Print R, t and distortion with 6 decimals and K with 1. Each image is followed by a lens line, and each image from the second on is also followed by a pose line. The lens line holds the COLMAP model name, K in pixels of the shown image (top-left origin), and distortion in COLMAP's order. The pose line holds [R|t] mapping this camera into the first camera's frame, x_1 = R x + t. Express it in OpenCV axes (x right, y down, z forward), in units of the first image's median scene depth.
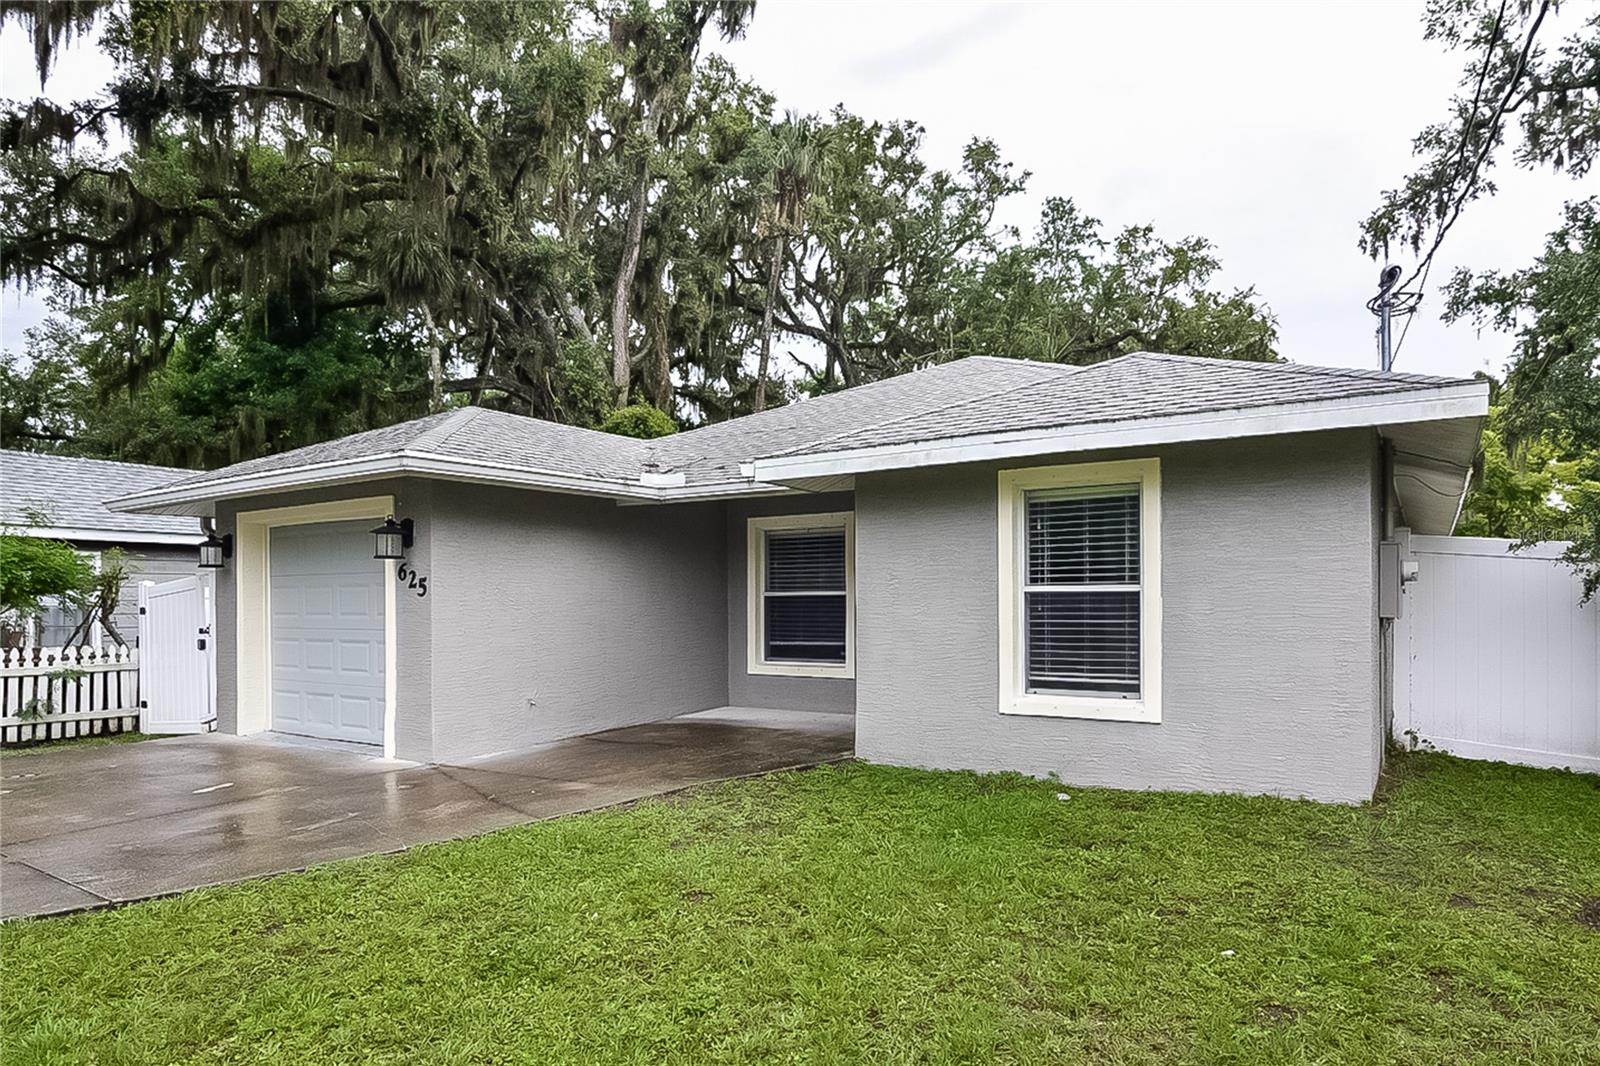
lens RADIAL K [[916.9, 0, 802.3], [0, 916.9, 557.8], [0, 0, 1]] dist [-0.002754, -0.014808]
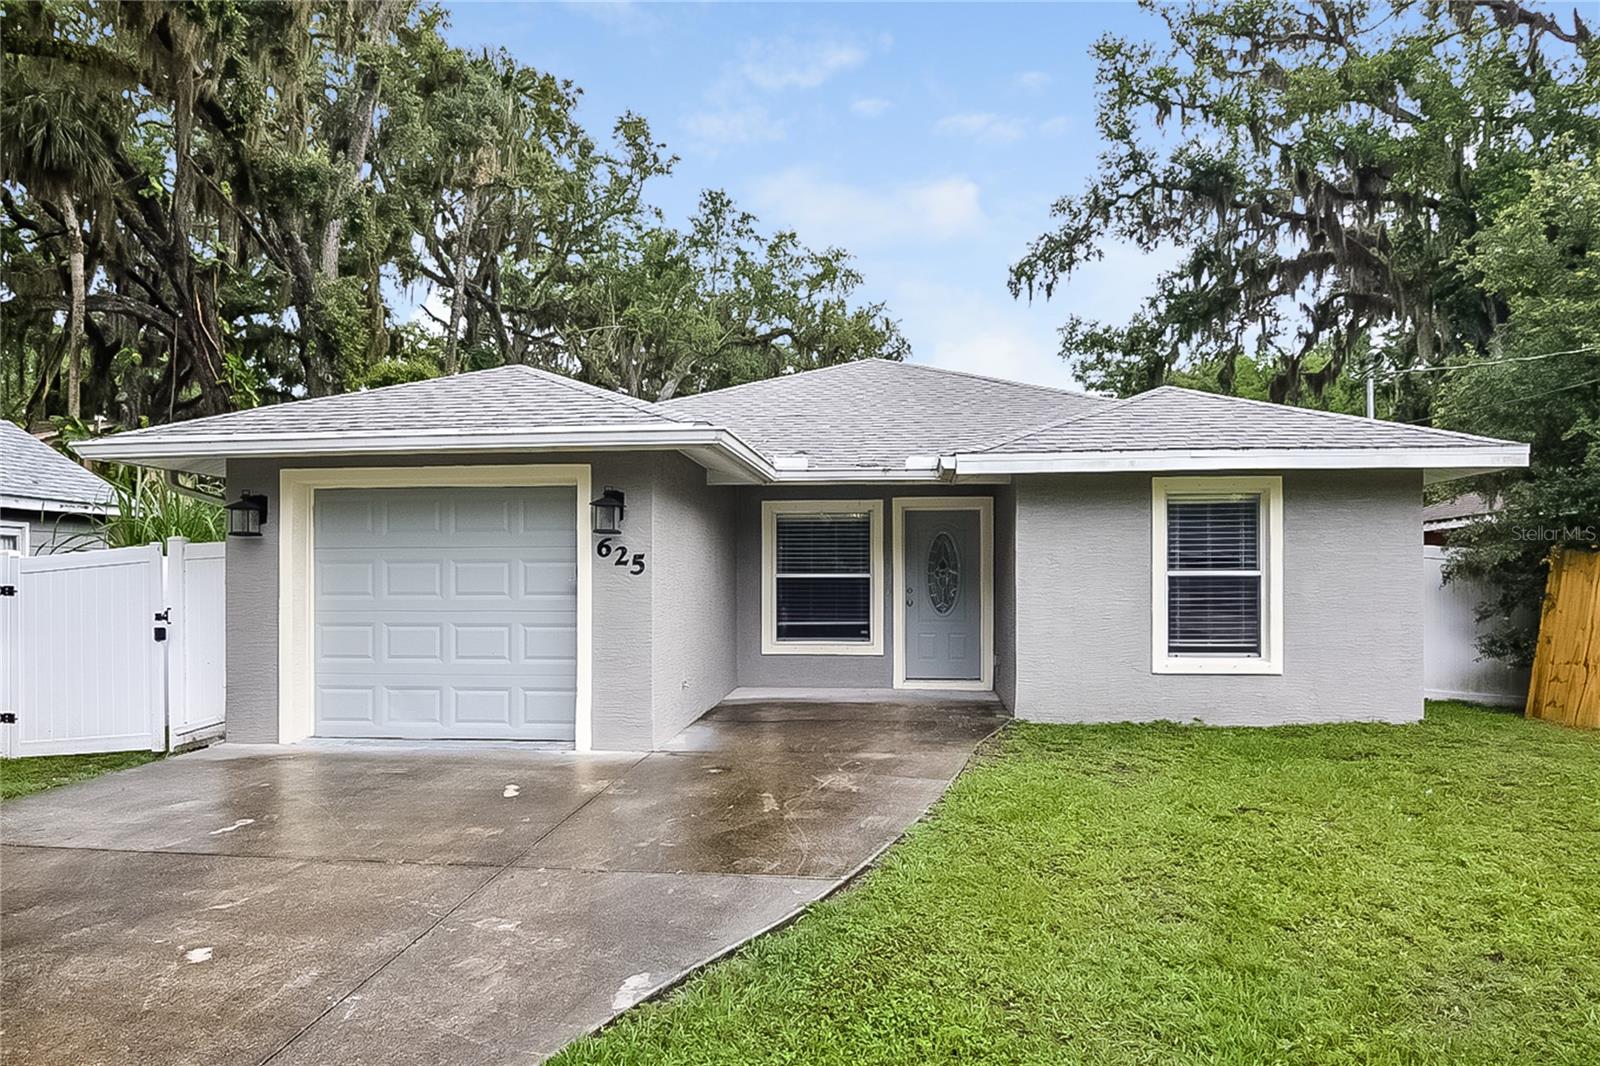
lens RADIAL K [[955.6, 0, 800.0], [0, 955.6, 533.0], [0, 0, 1]] dist [0.007157, -0.028820]
pose [[0.897397, 0.029238, 0.440254, -0.491453], [-0.025338, 0.999570, -0.014736, 0.007064], [-0.440496, 0.002069, 0.897752, 0.031786]]
